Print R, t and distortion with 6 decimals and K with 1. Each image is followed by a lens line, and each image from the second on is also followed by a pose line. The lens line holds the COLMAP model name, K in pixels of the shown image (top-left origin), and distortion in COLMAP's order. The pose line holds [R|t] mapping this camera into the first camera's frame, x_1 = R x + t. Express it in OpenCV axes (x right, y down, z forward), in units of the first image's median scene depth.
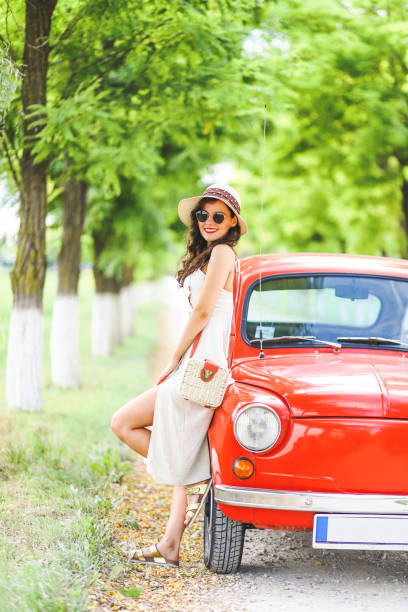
lens RADIAL K [[1491.0, 0, 204.0], [0, 1491.0, 306.0], [0, 0, 1]] dist [-0.108499, -0.714449]
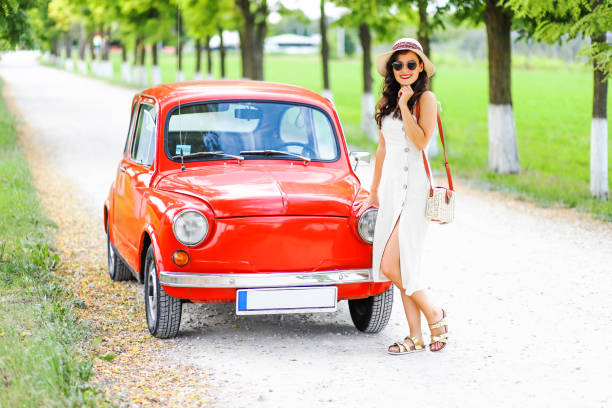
lens RADIAL K [[1491.0, 0, 306.0], [0, 1491.0, 204.0], [0, 0, 1]] dist [-0.108499, -0.714449]
pose [[0.982126, -0.051210, 0.181126, -0.094958], [0.034559, 0.994980, 0.093921, -0.055349], [-0.185027, -0.085983, 0.978965, -0.289975]]
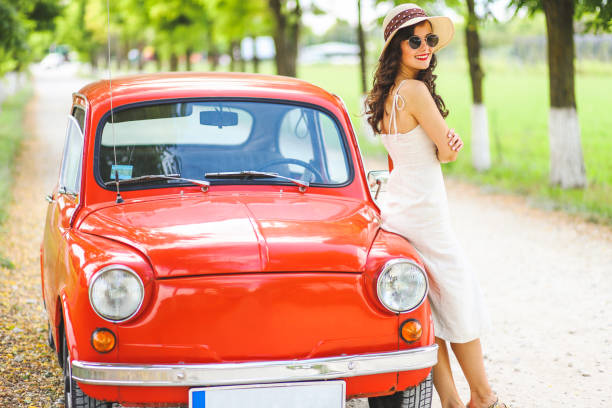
lens RADIAL K [[1491.0, 0, 306.0], [0, 1491.0, 204.0], [0, 0, 1]] dist [-0.108499, -0.714449]
pose [[0.986958, -0.061979, 0.148567, 0.017975], [0.049657, 0.995121, 0.085260, -0.034341], [-0.153126, -0.076770, 0.985220, 0.134362]]
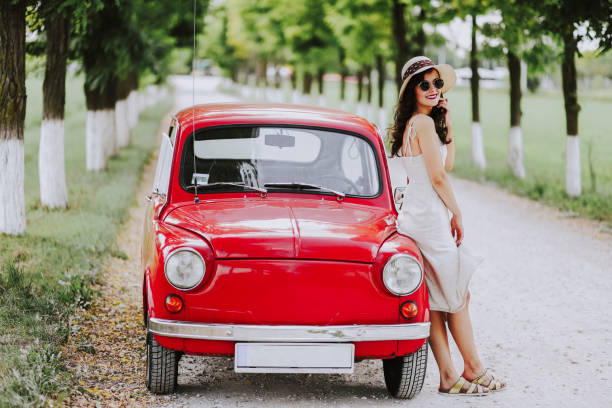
lens RADIAL K [[1491.0, 0, 306.0], [0, 1491.0, 204.0], [0, 0, 1]] dist [-0.108499, -0.714449]
pose [[0.998259, -0.014654, 0.057137, 0.059377], [0.010662, 0.997521, 0.069553, -0.043179], [-0.058014, -0.068823, 0.995941, -0.132508]]
